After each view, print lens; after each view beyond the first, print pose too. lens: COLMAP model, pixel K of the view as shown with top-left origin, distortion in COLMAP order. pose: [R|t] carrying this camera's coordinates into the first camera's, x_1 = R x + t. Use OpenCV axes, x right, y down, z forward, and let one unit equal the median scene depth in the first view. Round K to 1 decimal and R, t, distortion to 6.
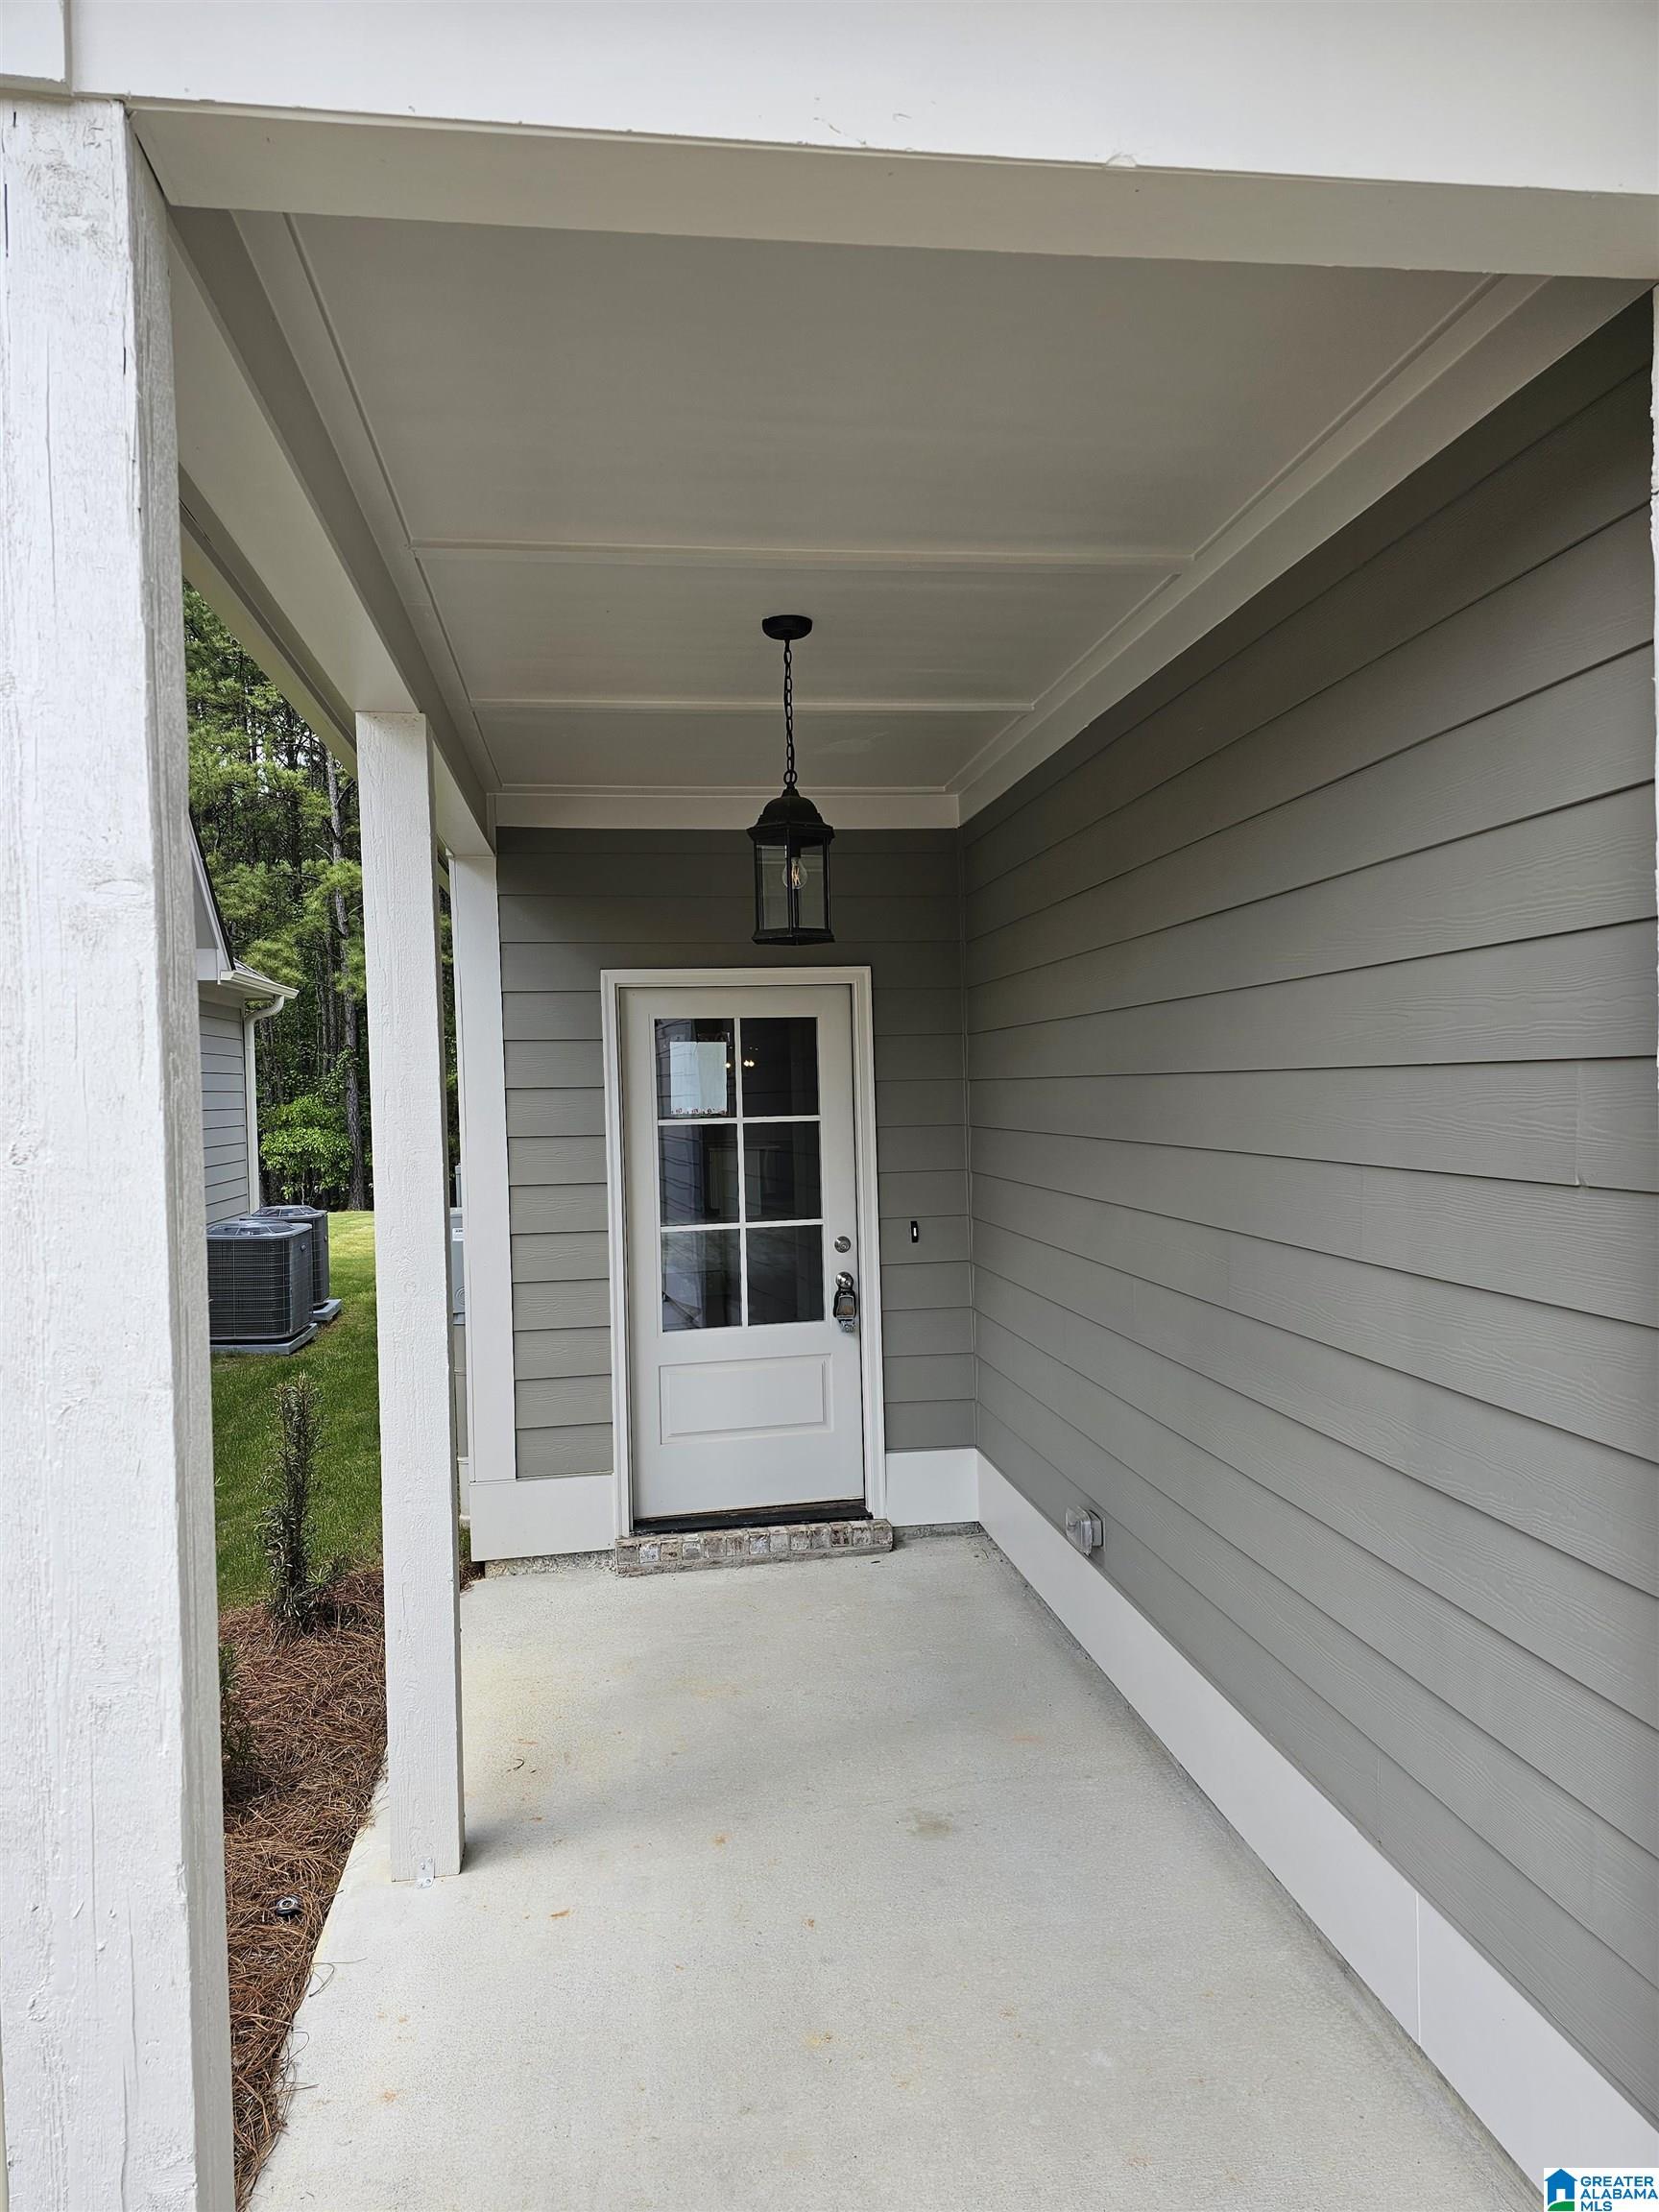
lens RADIAL K [[1494.1, 0, 829.5], [0, 1494.1, 1106.0], [0, 0, 1]] dist [0.138650, -0.166185]
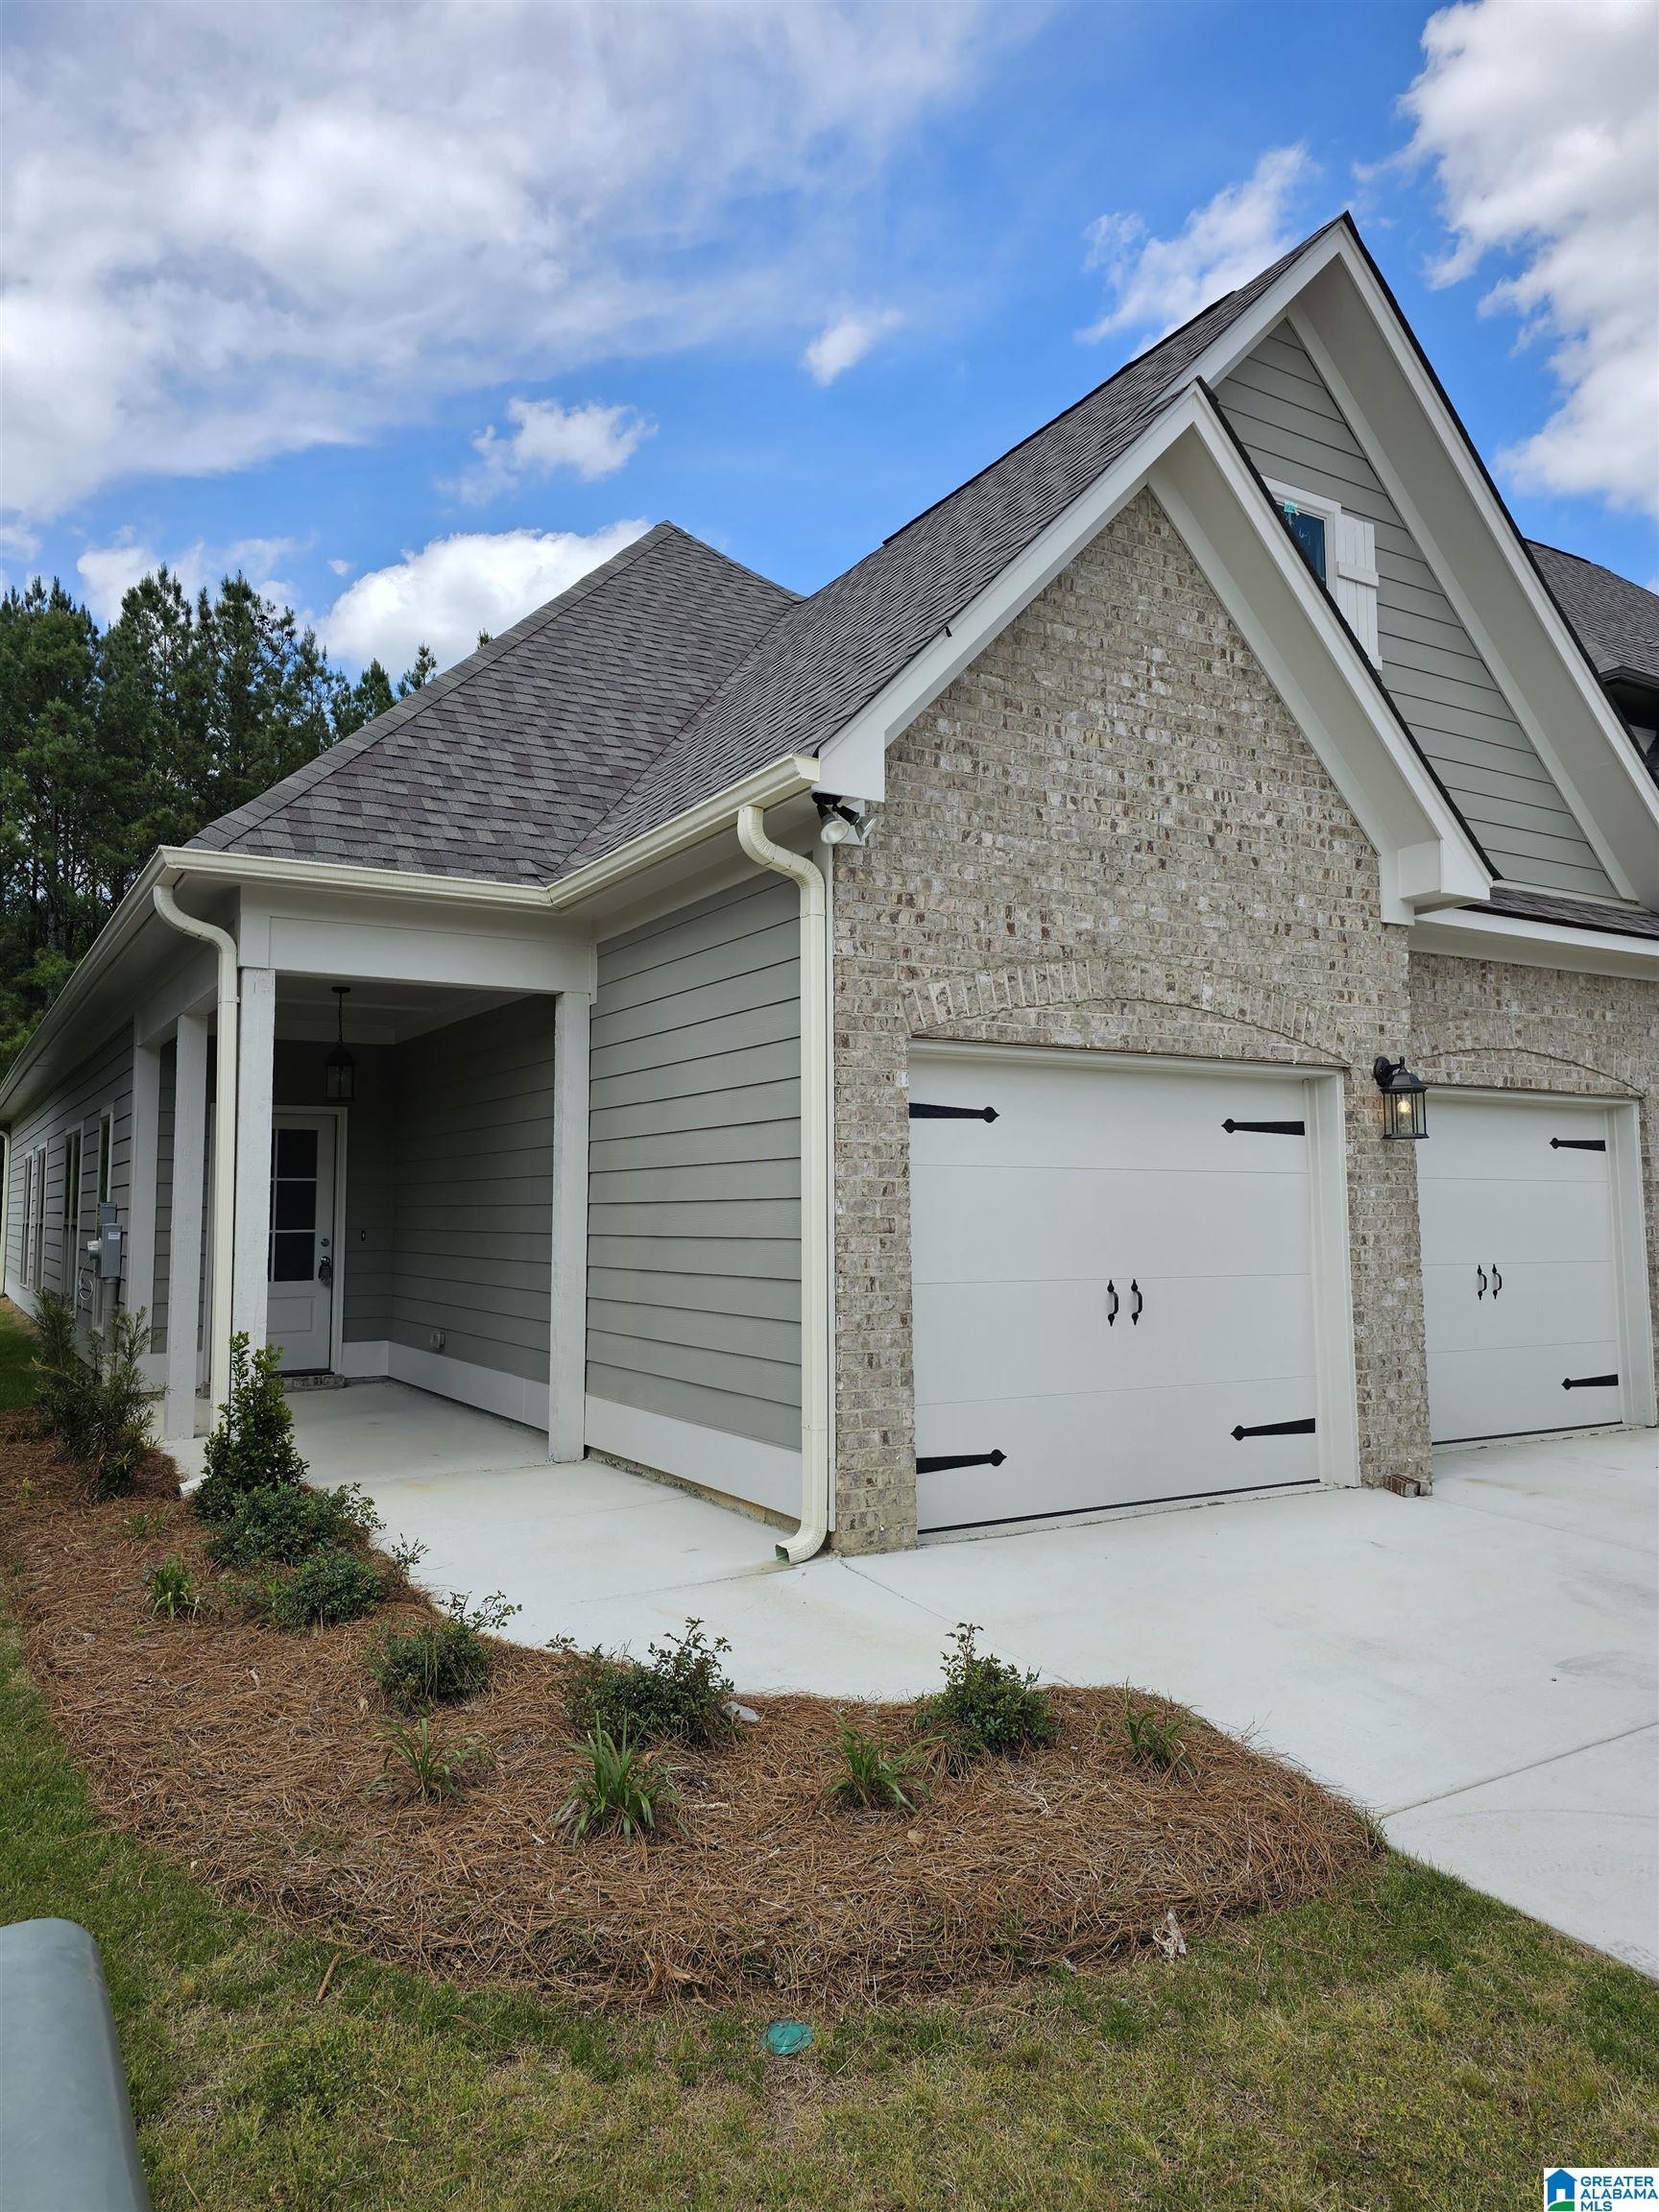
lens RADIAL K [[1481.0, 0, 832.1], [0, 1481.0, 1086.4], [0, 0, 1]] dist [0.065131, -0.053989]
pose [[0.923244, 0.056195, 0.380082, -0.138195], [-0.015231, 0.993822, -0.109938, 0.094586], [-0.383912, 0.095710, 0.918396, -1.146457]]
